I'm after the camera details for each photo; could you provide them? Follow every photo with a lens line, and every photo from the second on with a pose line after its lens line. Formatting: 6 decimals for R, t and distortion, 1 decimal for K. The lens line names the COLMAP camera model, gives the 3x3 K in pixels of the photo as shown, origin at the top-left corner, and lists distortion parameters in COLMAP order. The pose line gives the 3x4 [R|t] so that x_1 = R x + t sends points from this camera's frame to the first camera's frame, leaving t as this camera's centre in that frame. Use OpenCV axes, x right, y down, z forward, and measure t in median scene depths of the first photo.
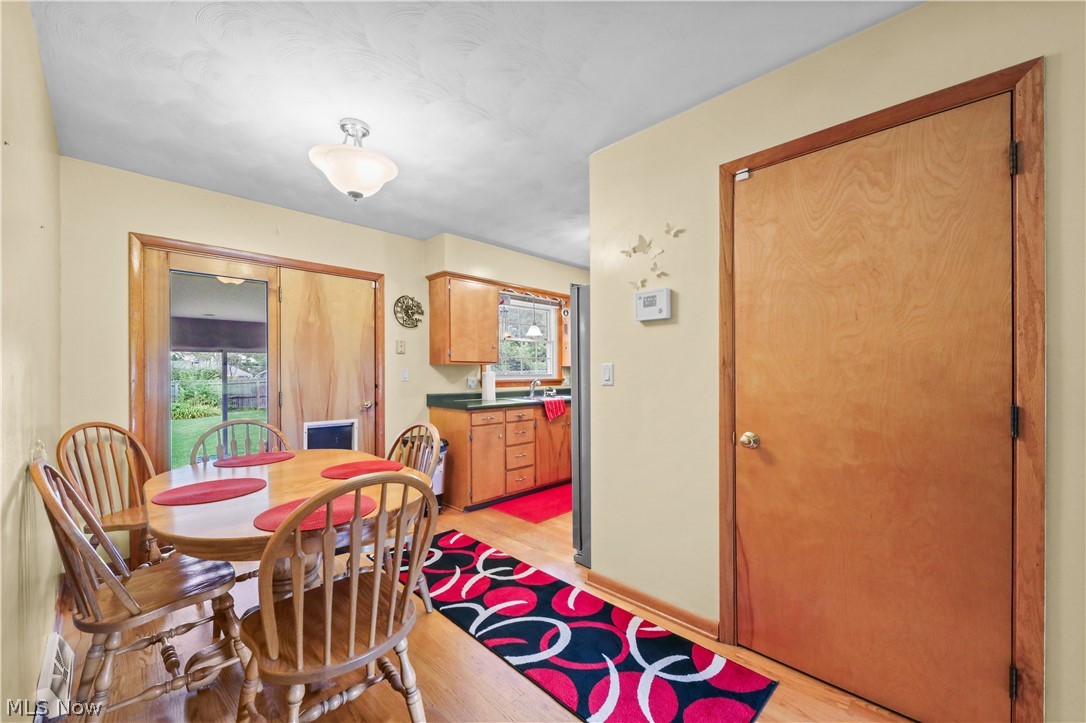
lens RADIAL K [[419.0, 0, 545.1], [0, 419.0, 367.1], [0, 0, 1]] dist [0.003340, 0.000051]
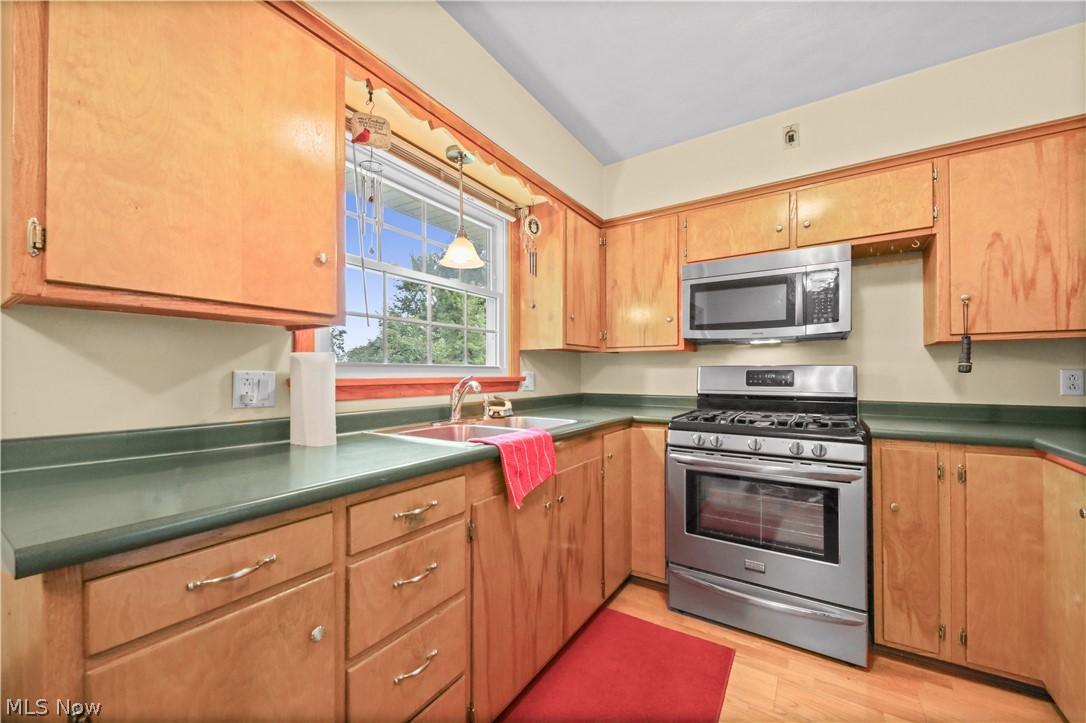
lens RADIAL K [[419.0, 0, 541.5], [0, 419.0, 368.0], [0, 0, 1]] dist [0.003340, 0.000051]
pose [[0.982383, 0.001909, 0.186868, -0.026591], [-0.000985, 0.999987, -0.005035, 0.023275], [-0.186876, 0.004762, 0.982372, 0.619954]]
